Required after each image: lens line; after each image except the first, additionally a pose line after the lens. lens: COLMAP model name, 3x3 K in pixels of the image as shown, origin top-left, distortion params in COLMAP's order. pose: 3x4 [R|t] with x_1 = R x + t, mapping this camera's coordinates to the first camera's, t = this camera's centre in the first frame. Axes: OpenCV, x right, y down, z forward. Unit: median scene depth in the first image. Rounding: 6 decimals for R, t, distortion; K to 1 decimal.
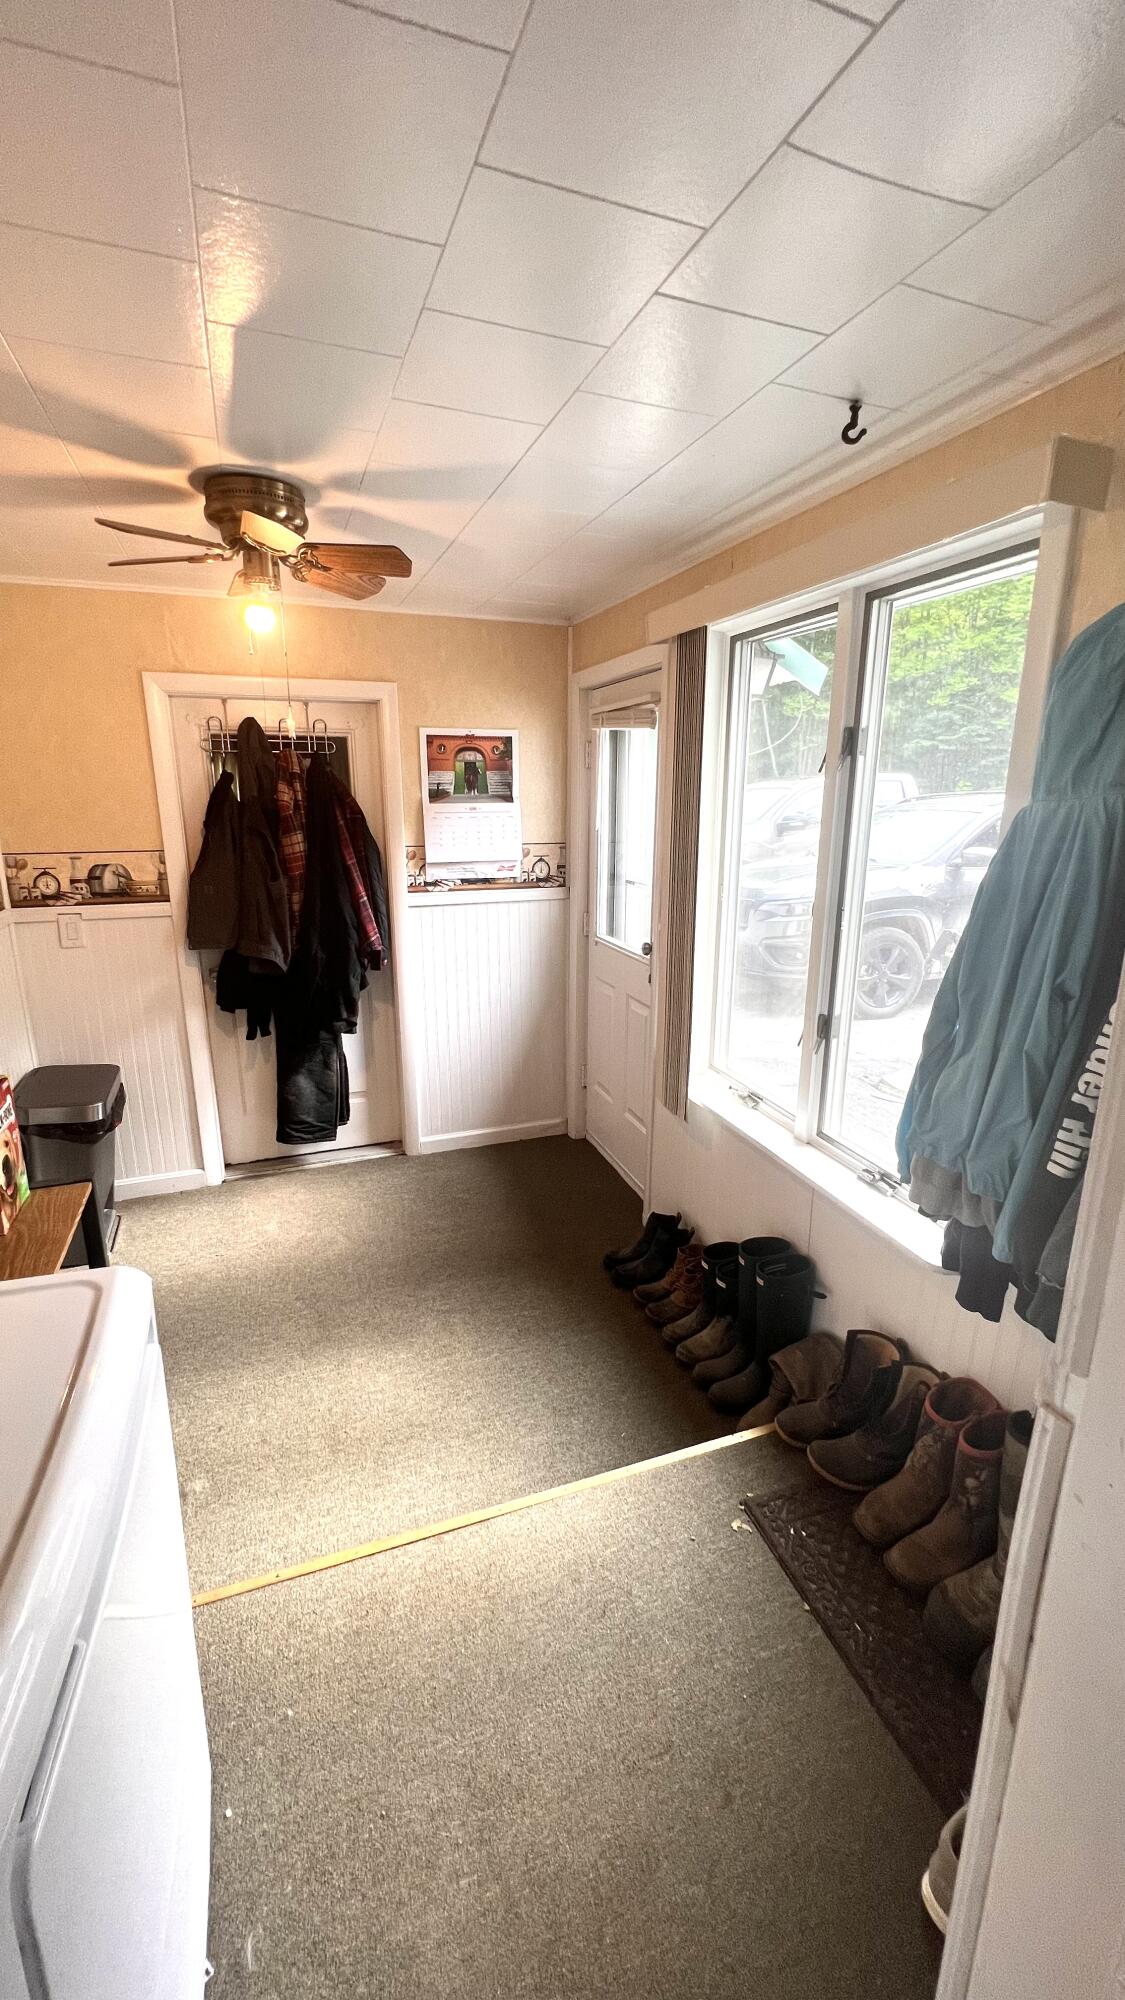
lens RADIAL K [[801.1, 0, 562.5], [0, 801.1, 1000.0], [0, 0, 1]] dist [0.000053, 0.000124]
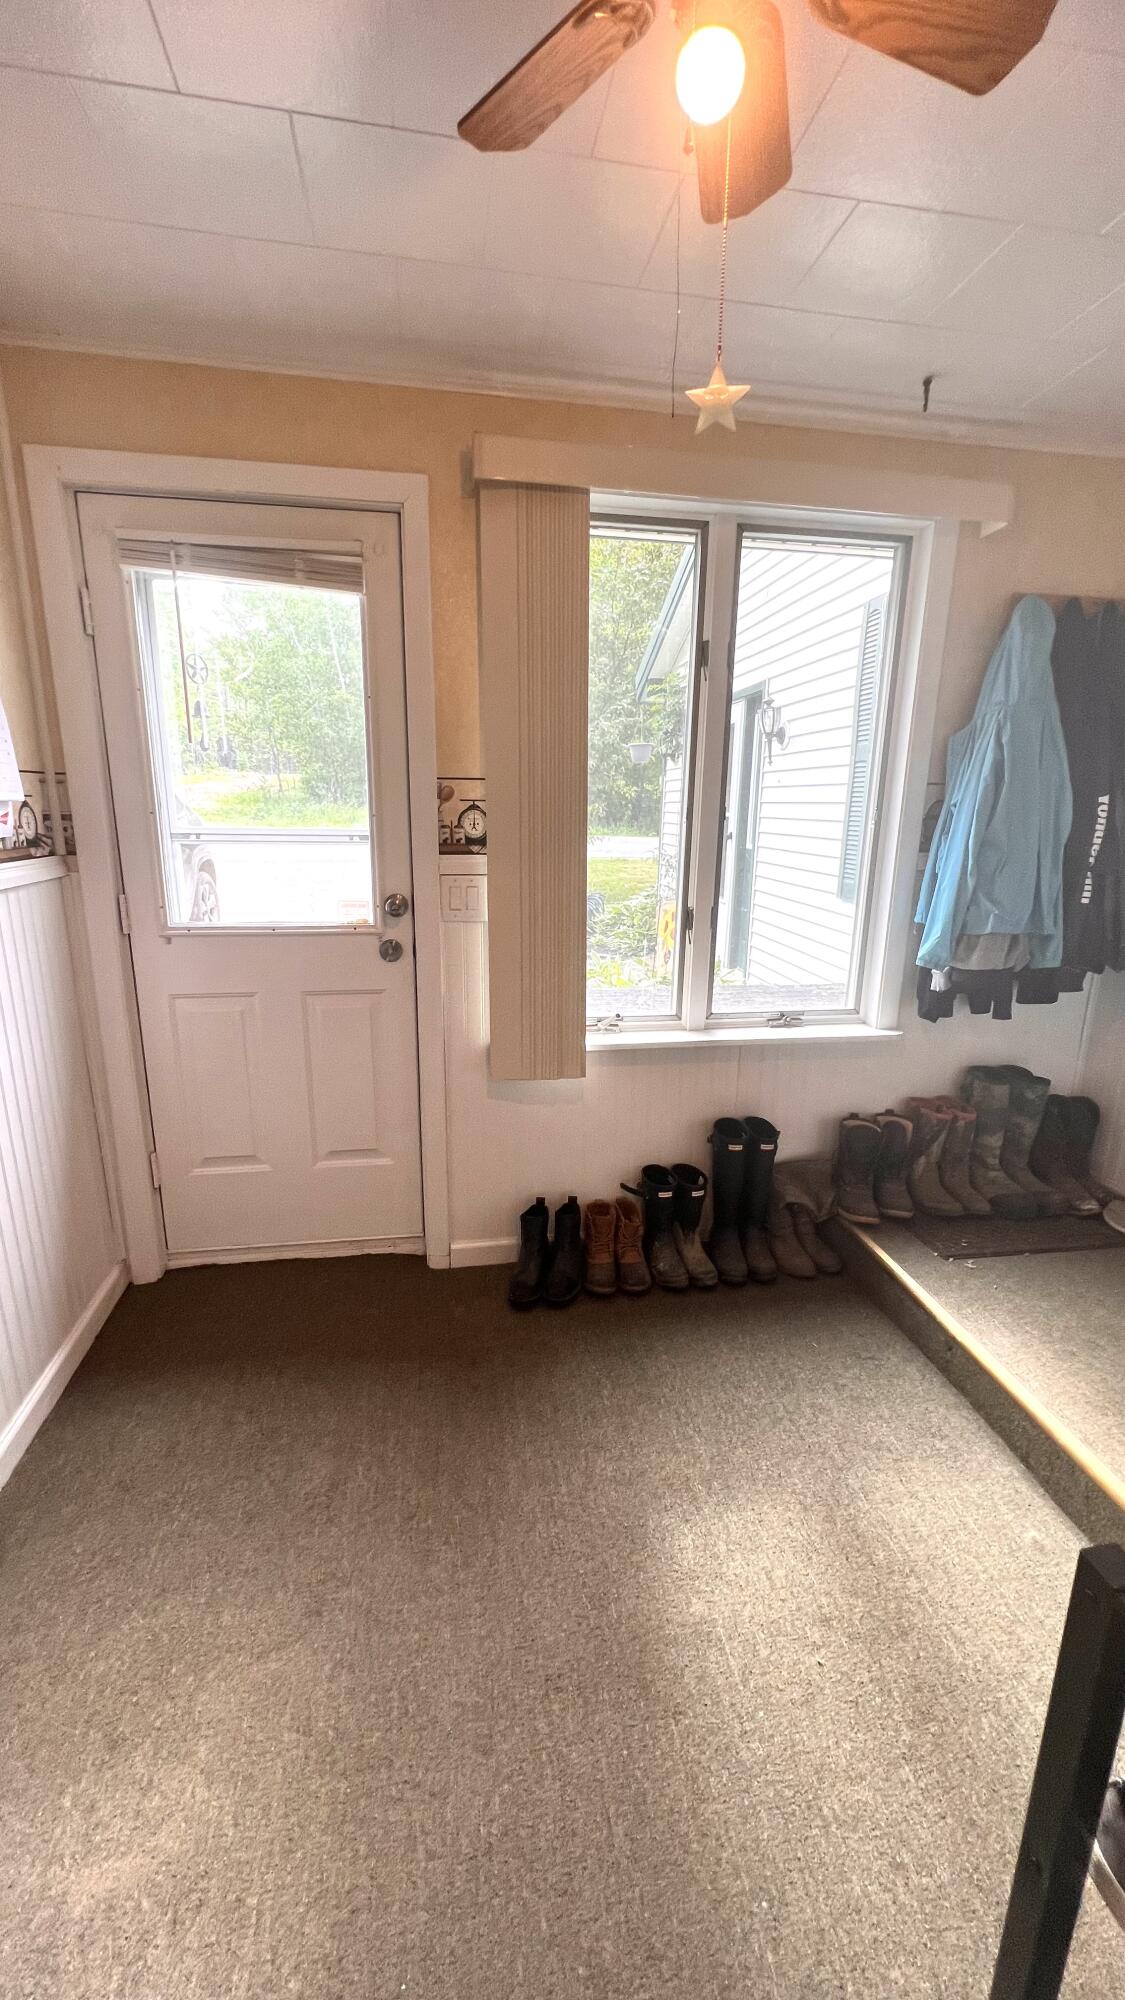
lens RADIAL K [[801.1, 0, 562.5], [0, 801.1, 1000.0], [0, 0, 1]] dist [0.000053, 0.000124]
pose [[0.189245, -0.233184, 0.953840, -0.781777], [0.237868, 0.953347, 0.185870, -0.111531], [-0.952683, 0.191713, 0.235883, 0.936644]]
